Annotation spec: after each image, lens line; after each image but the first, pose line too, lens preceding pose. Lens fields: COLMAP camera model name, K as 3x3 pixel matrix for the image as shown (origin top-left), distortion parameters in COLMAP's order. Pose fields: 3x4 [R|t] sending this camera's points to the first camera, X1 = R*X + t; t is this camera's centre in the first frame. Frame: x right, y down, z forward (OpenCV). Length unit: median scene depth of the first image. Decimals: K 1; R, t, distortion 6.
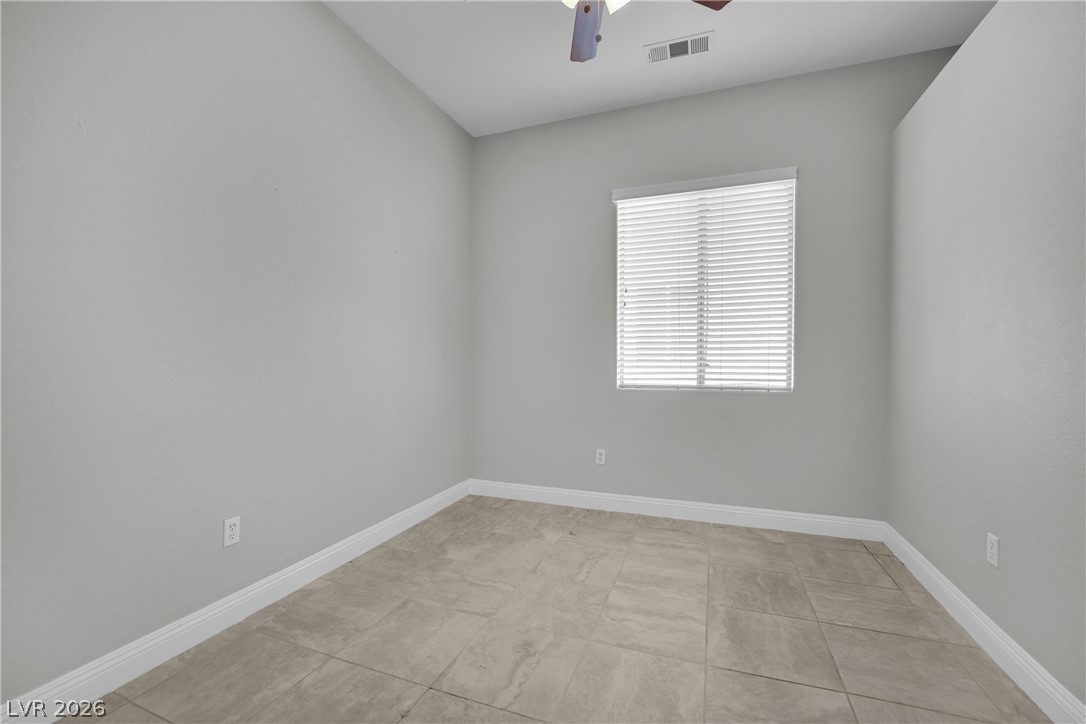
lens RADIAL K [[441.5, 0, 546.6], [0, 441.5, 358.6], [0, 0, 1]] dist [-0.010709, 0.003271]
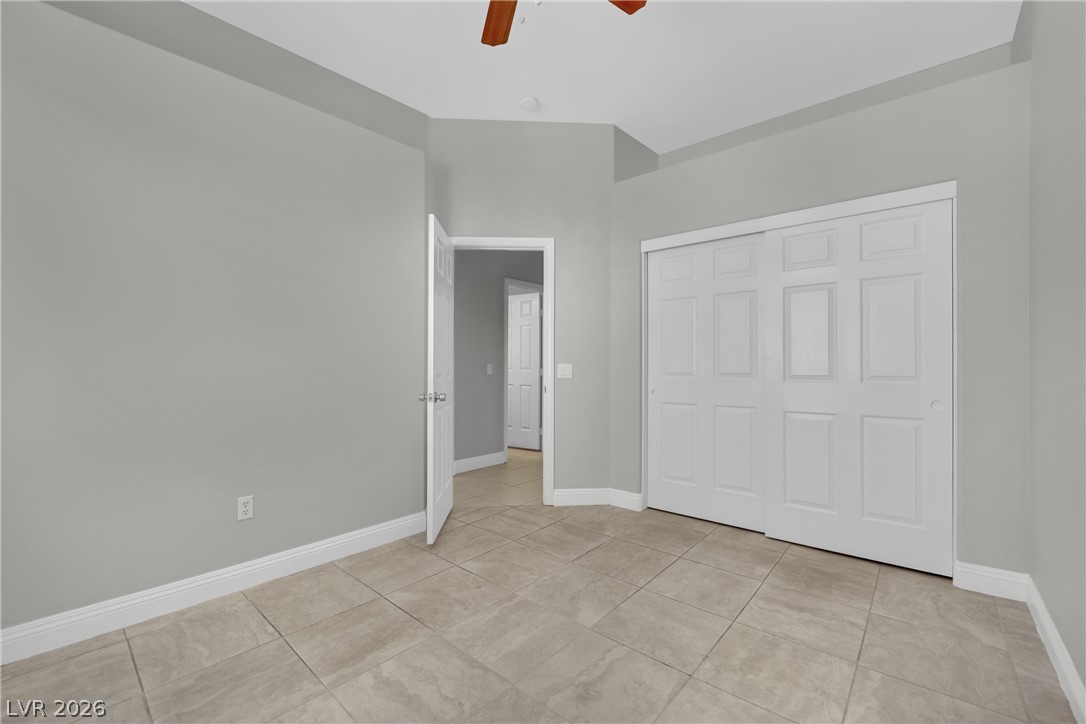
lens RADIAL K [[441.5, 0, 542.4], [0, 441.5, 365.3], [0, 0, 1]] dist [-0.010709, 0.003271]
pose [[-0.929193, 0.011675, 0.369410, -0.301286], [0.009320, 0.999923, -0.008159, 0.024954], [-0.369477, -0.004139, -0.929231, 1.896917]]
